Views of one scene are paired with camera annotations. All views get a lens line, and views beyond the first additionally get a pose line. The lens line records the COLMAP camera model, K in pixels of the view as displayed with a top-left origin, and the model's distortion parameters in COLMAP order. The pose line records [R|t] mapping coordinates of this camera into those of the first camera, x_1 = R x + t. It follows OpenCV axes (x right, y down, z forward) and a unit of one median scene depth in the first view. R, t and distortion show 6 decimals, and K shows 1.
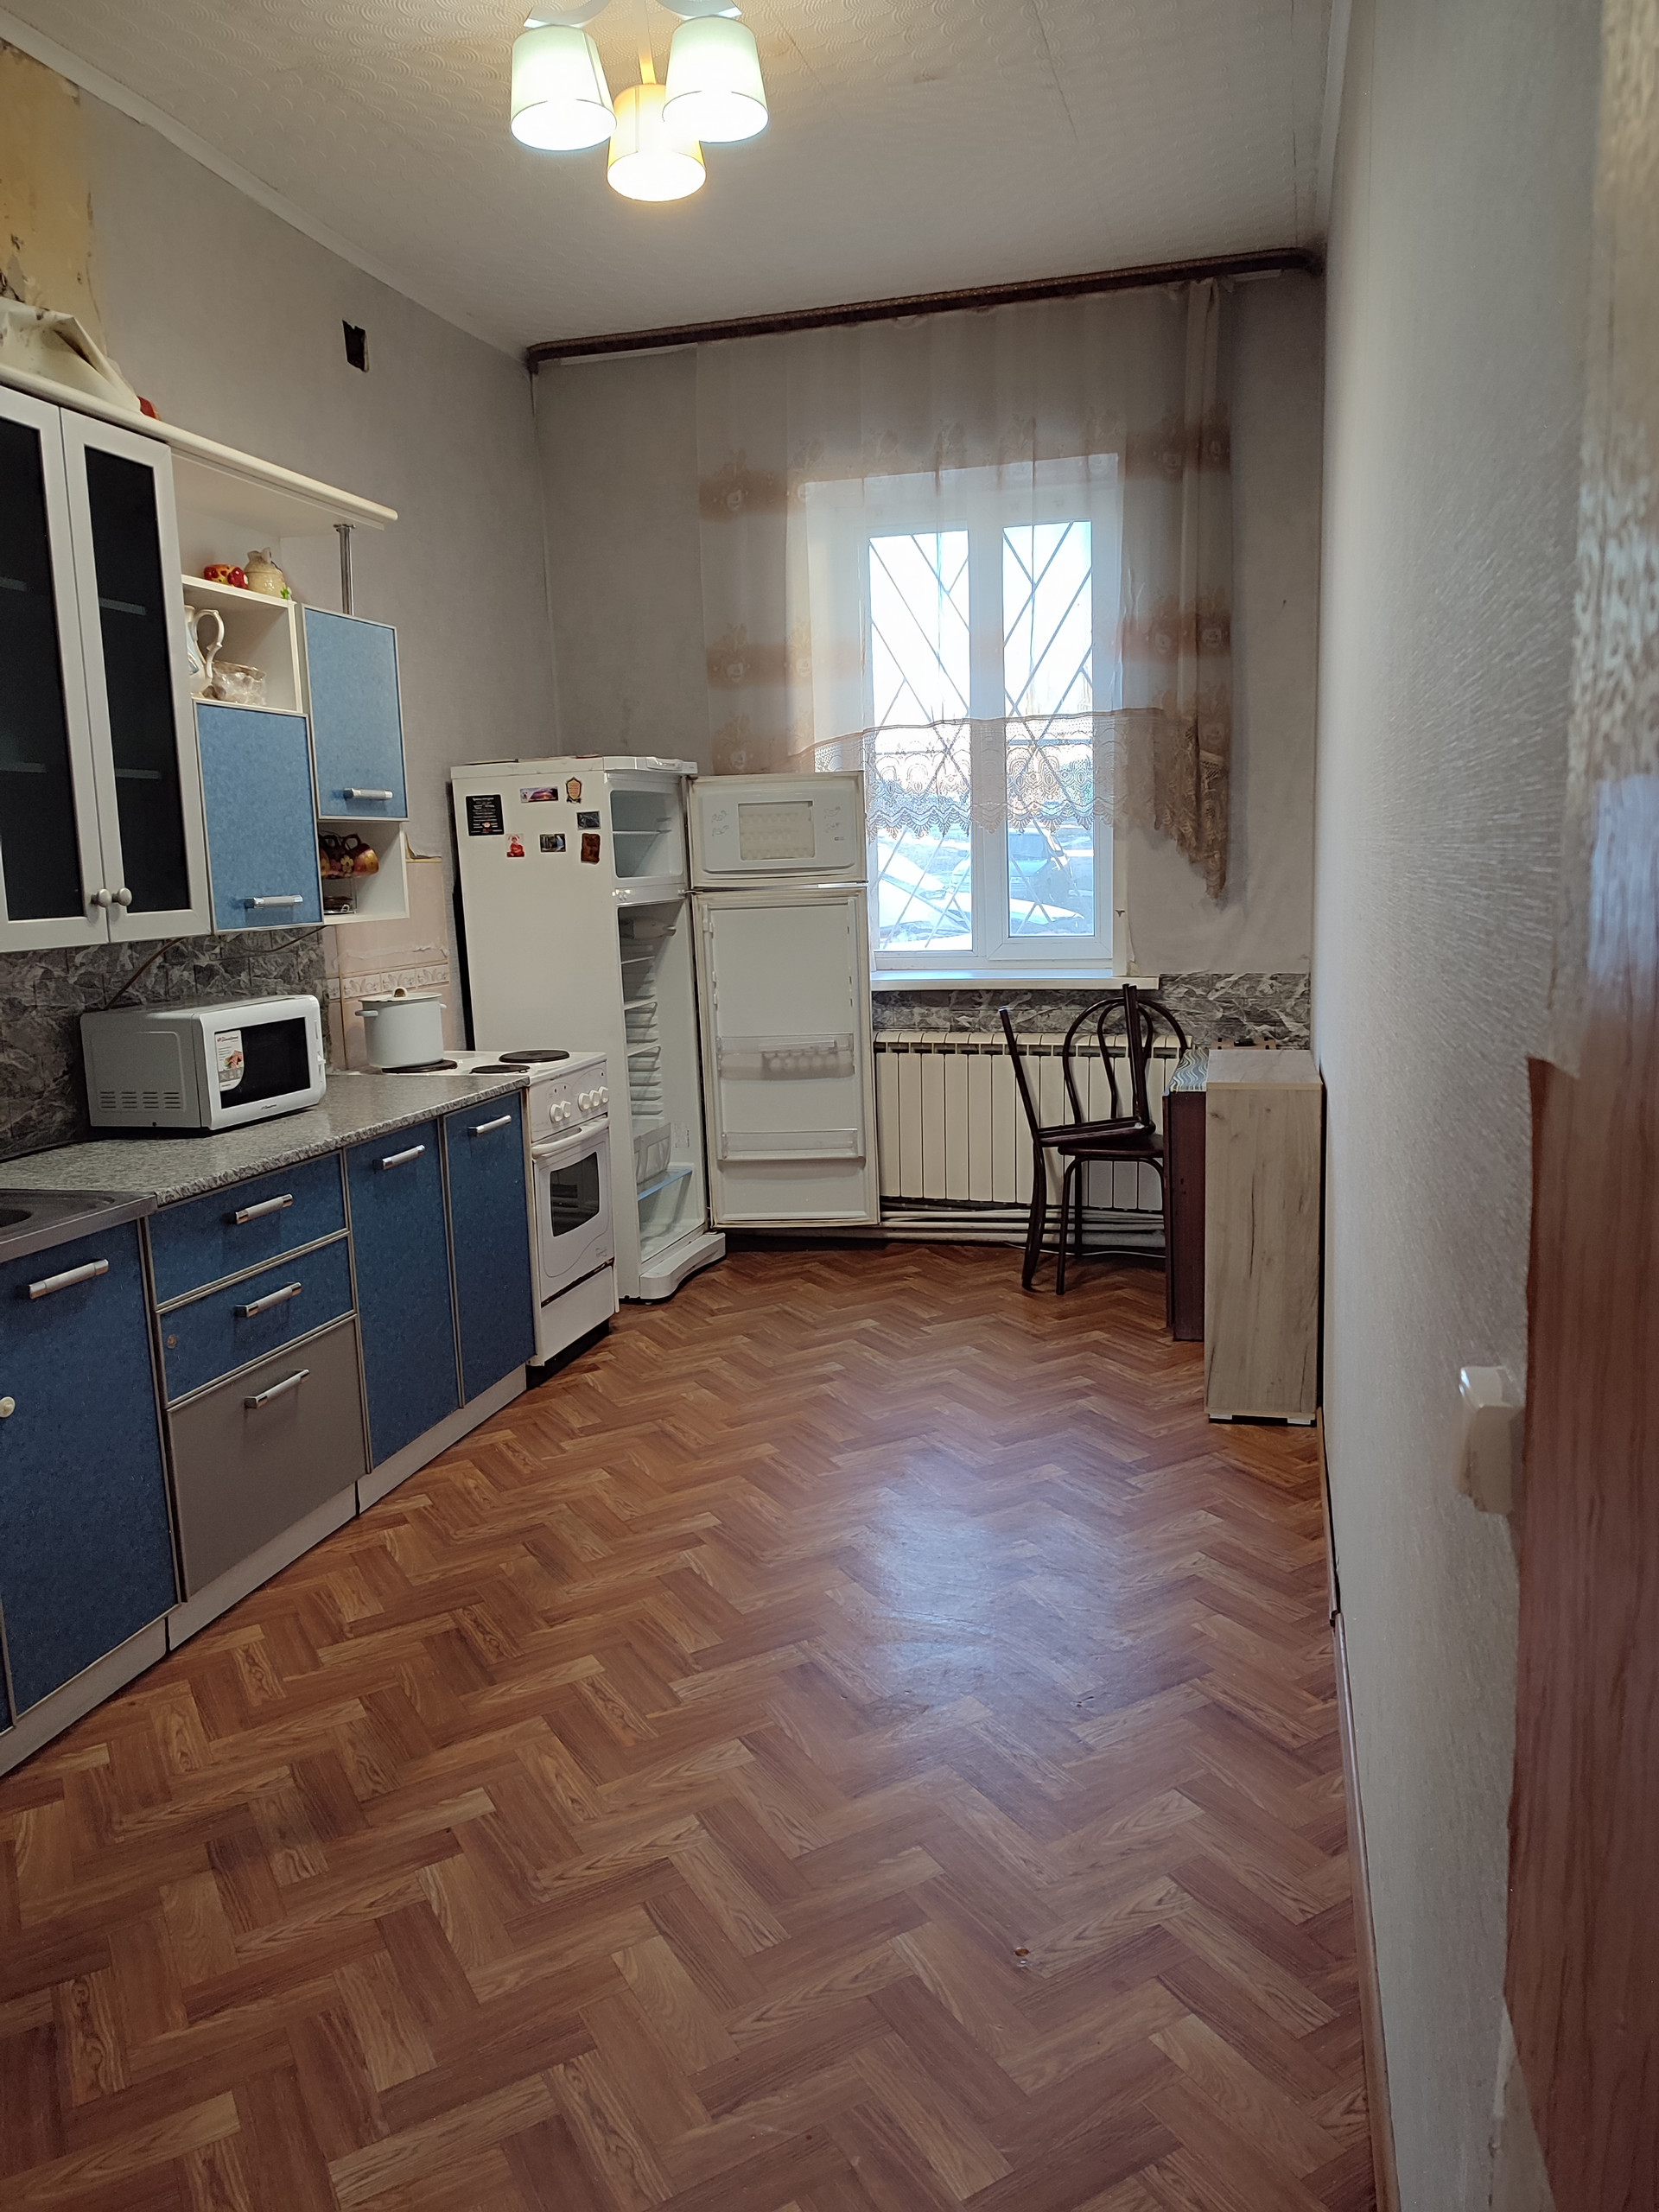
lens RADIAL K [[1557.4, 0, 821.2], [0, 1557.4, 1090.6], [0, 0, 1]] dist [0.031508, -0.030589]
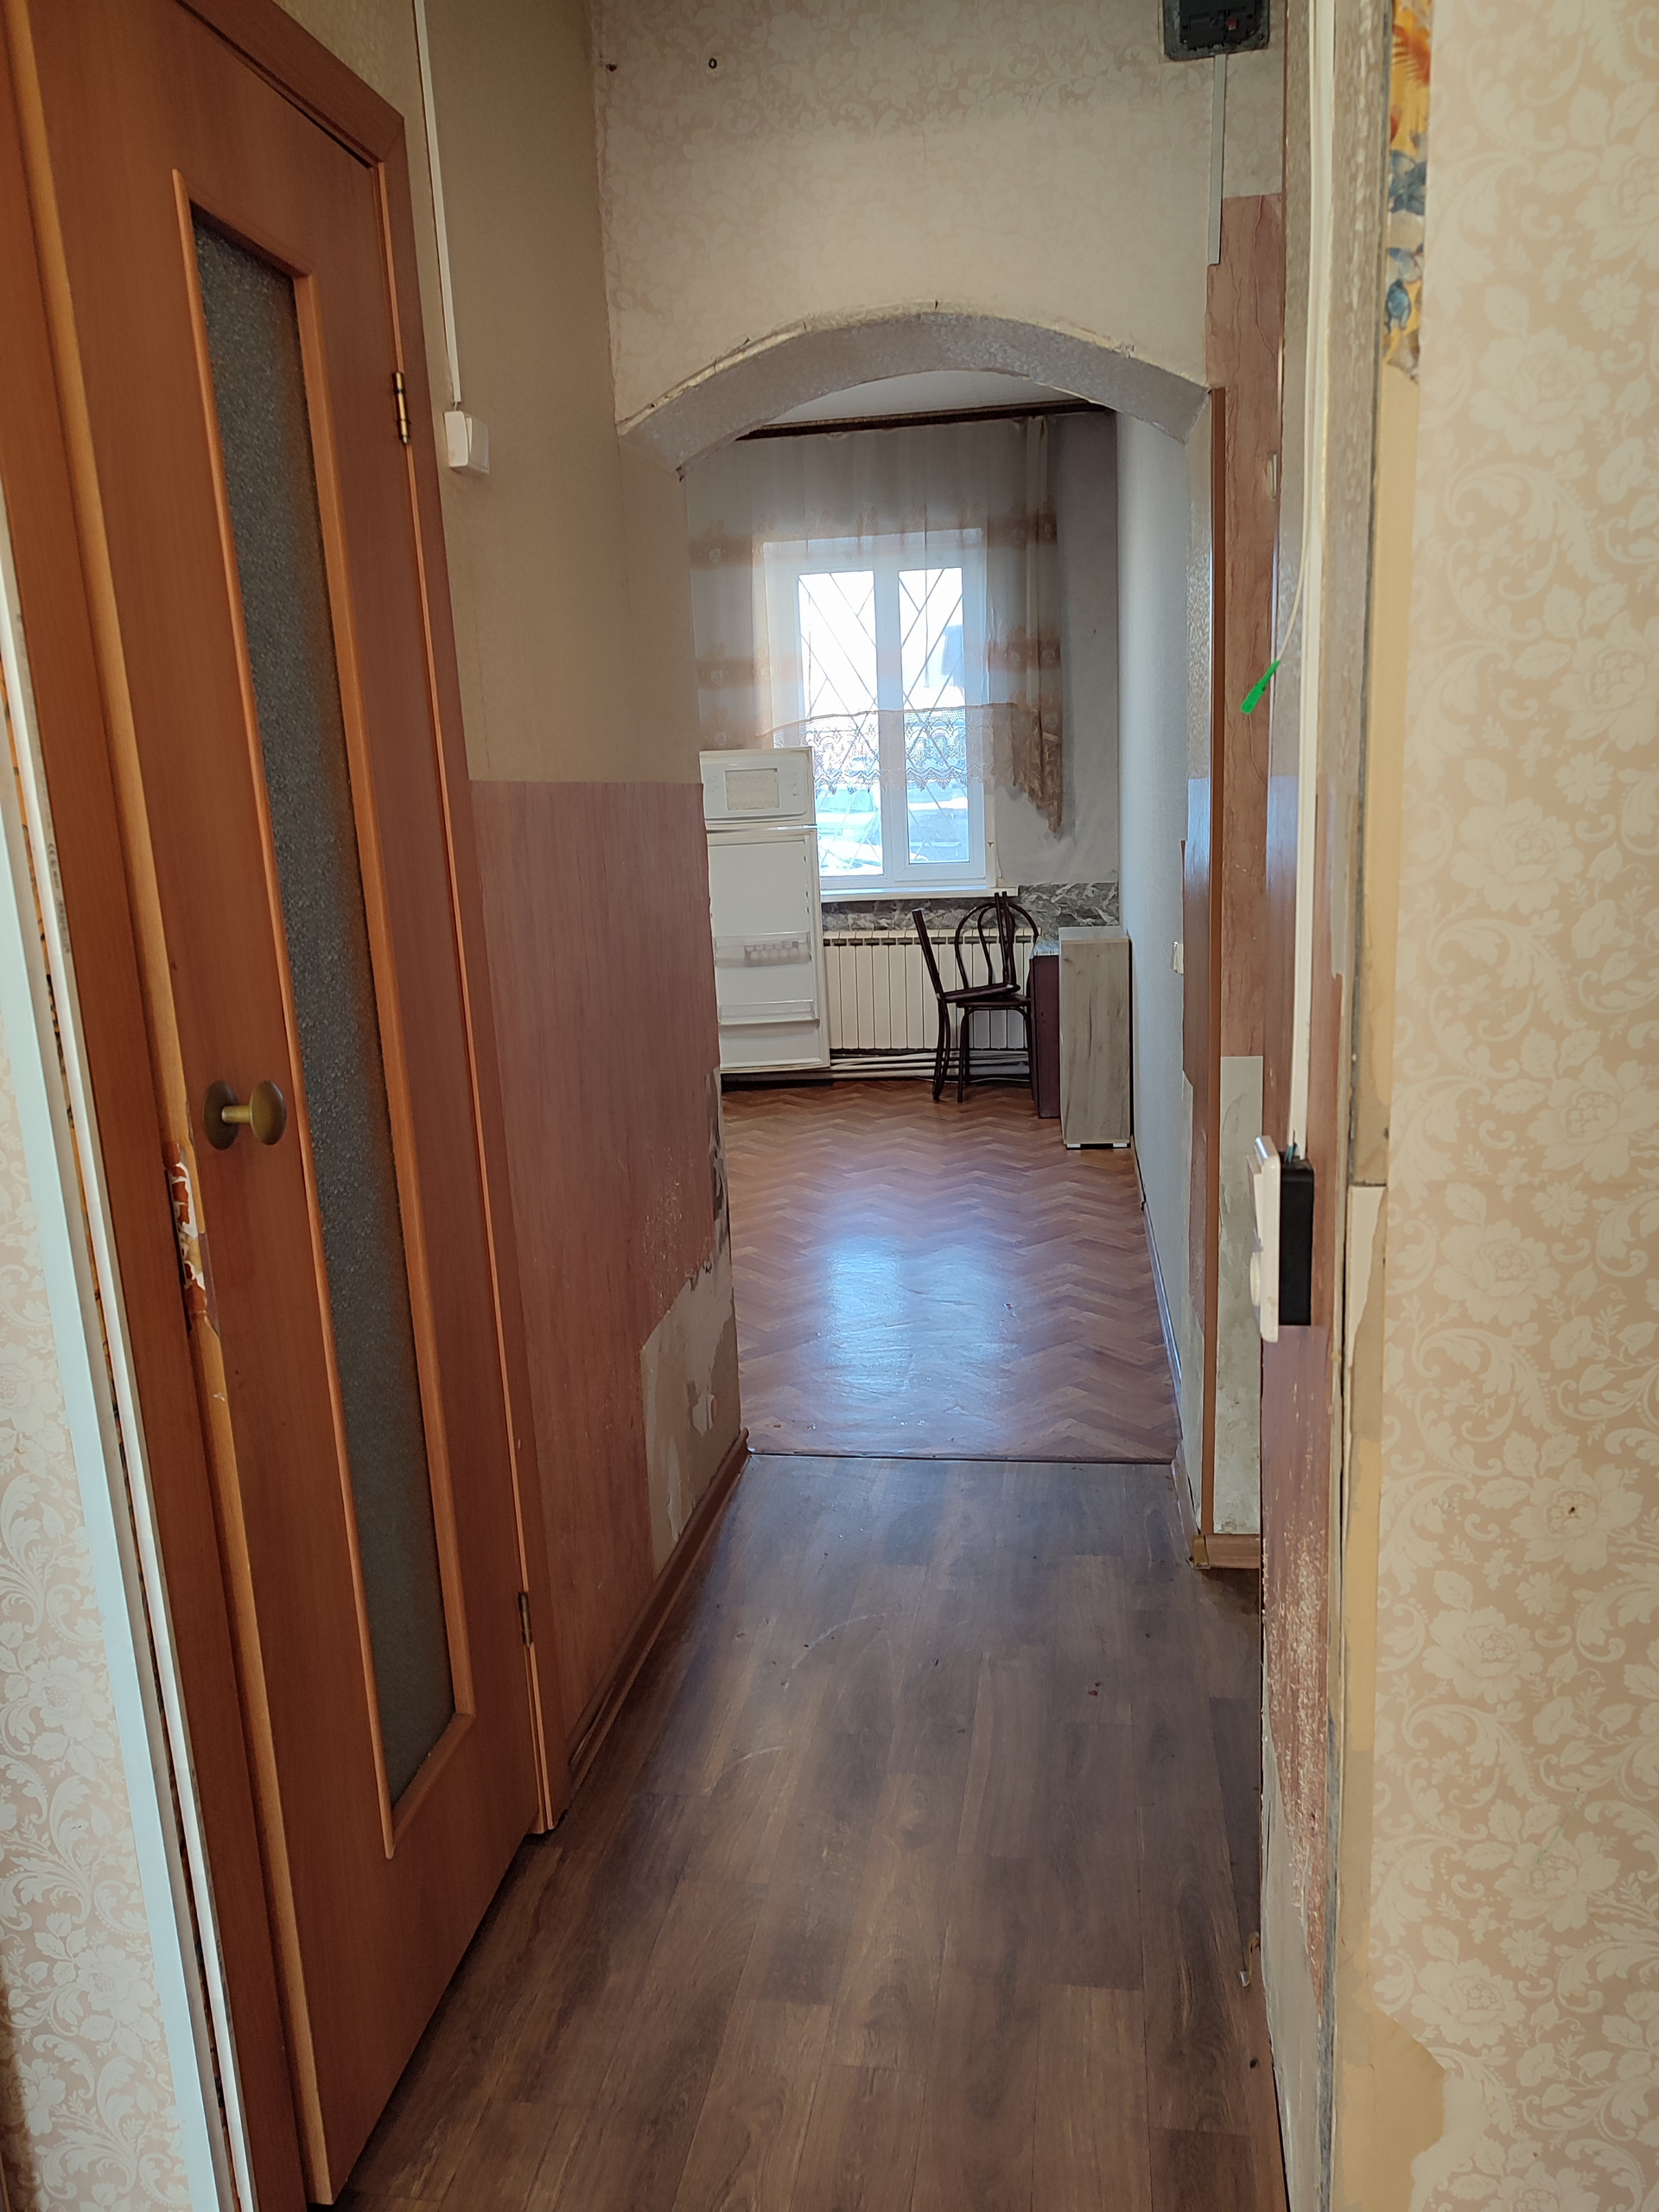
lens RADIAL K [[1557.4, 0, 821.2], [0, 1557.4, 1090.6], [0, 0, 1]] dist [0.031508, -0.030589]
pose [[0.992521, -0.034744, 0.117028, -0.178300], [0.031681, 0.999108, 0.027936, 0.087372], [-0.117894, -0.024019, 0.992736, -0.535208]]
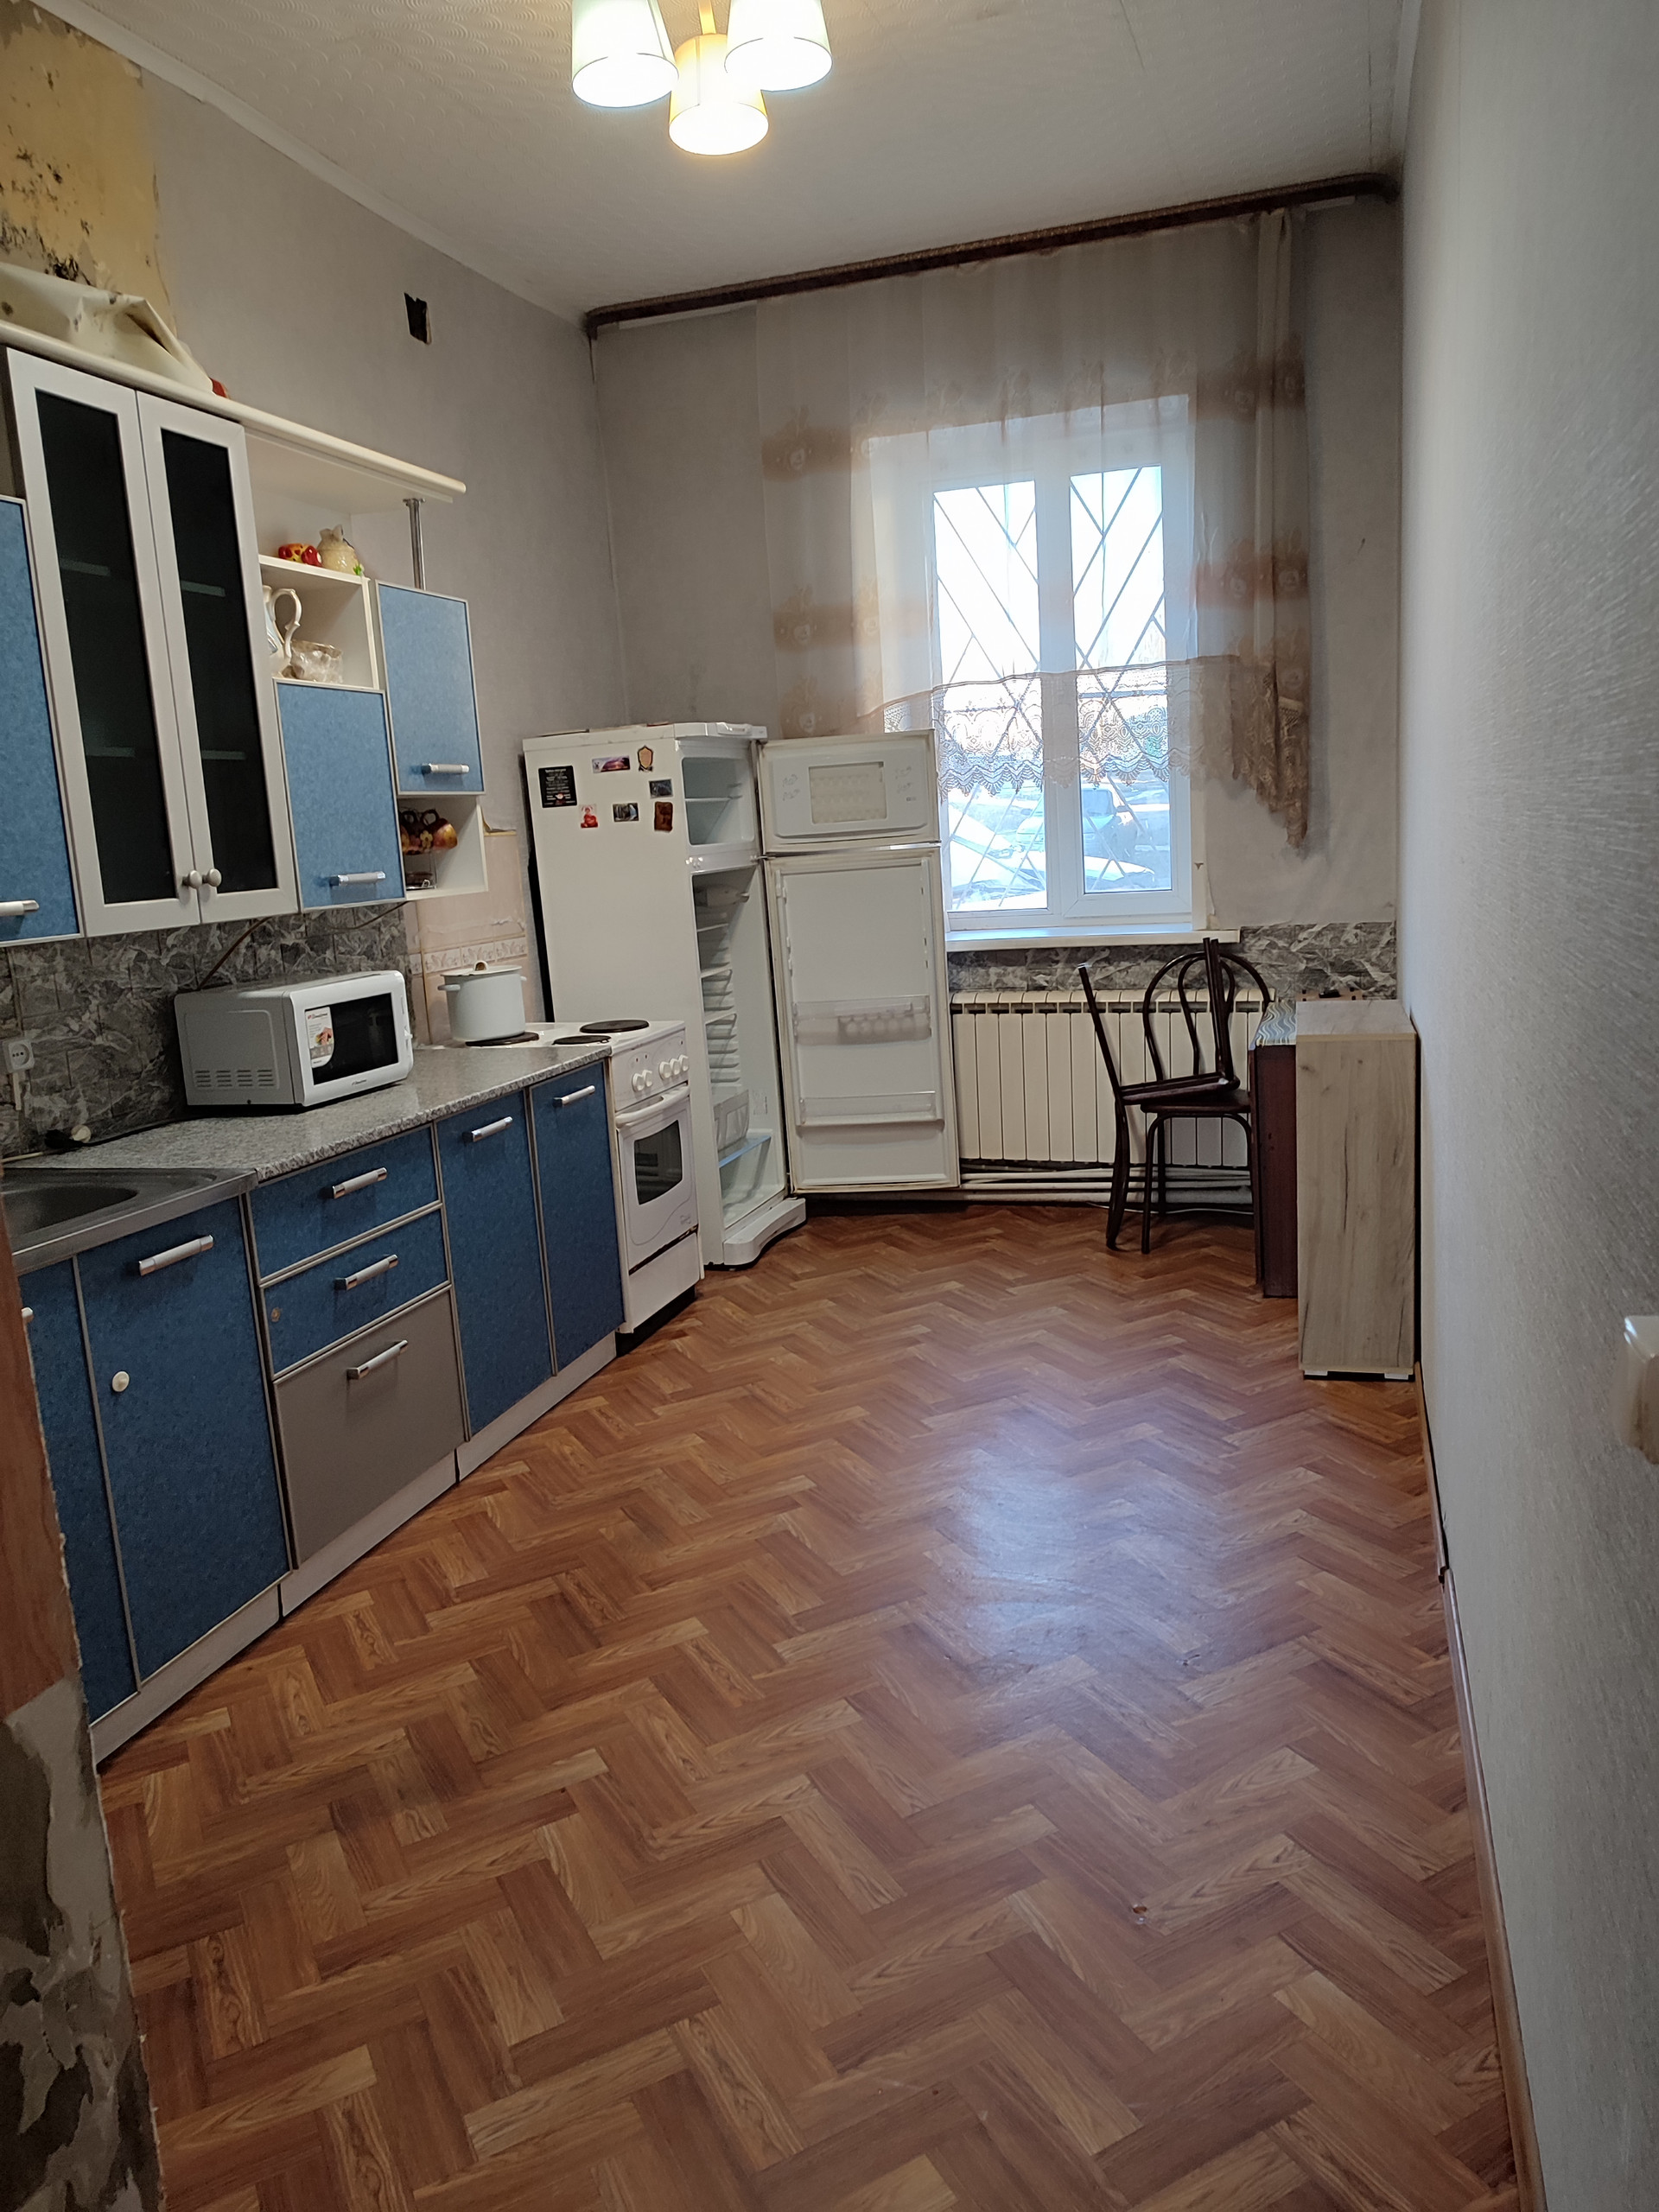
lens RADIAL K [[1557.4, 0, 821.2], [0, 1557.4, 1090.6], [0, 0, 1]] dist [0.031508, -0.030589]
pose [[0.998800, -0.023535, -0.042959, -0.009167], [0.024488, 0.999462, 0.021804, 0.000853], [0.042423, -0.022830, 0.998839, 0.003050]]
